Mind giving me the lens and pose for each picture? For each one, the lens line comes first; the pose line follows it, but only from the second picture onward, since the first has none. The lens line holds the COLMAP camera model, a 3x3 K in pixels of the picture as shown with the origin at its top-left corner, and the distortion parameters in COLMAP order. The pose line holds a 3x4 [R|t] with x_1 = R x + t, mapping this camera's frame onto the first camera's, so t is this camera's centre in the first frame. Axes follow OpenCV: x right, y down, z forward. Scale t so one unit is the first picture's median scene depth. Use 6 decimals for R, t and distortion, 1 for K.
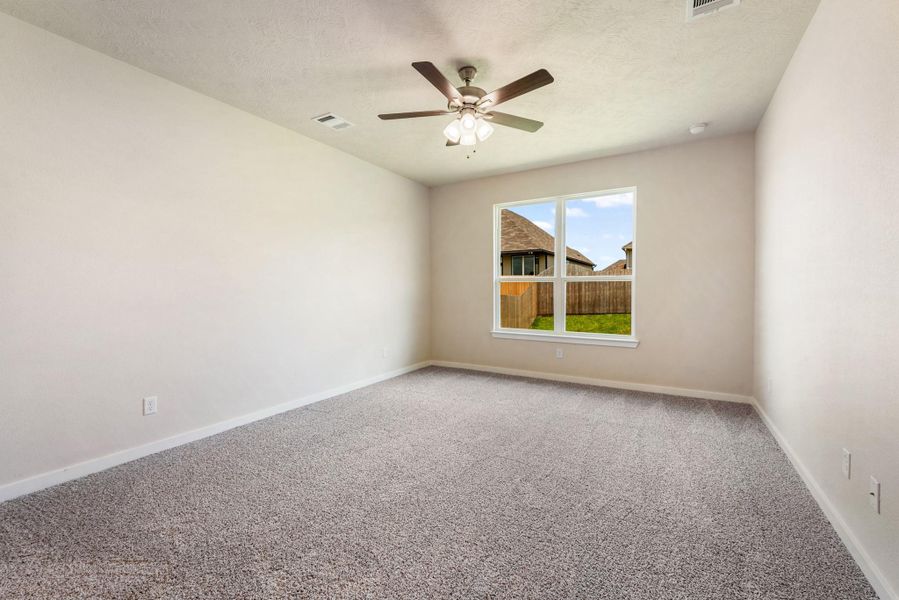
lens RADIAL K [[369.6, 0, 449.5], [0, 369.6, 300.0], [0, 0, 1]] dist [0.008352, -0.000120]
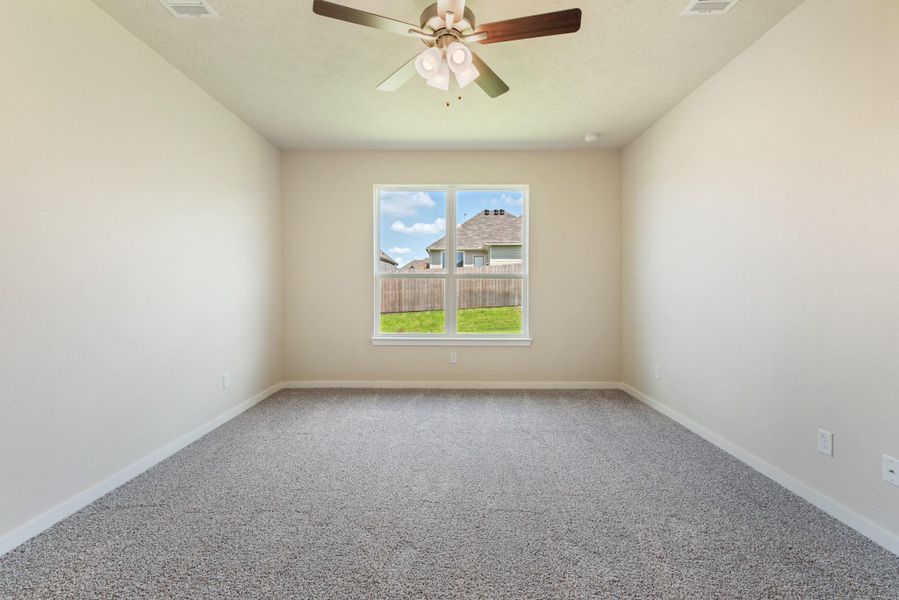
lens RADIAL K [[381.9, 0, 450.7], [0, 381.9, 290.4], [0, 0, 1]] dist [0.009803, -0.000187]
pose [[0.863597, 0.000599, 0.504182, -0.190524], [0.009510, 0.999802, -0.017477, -0.004454], [-0.504093, 0.019888, 0.863421, 0.211229]]
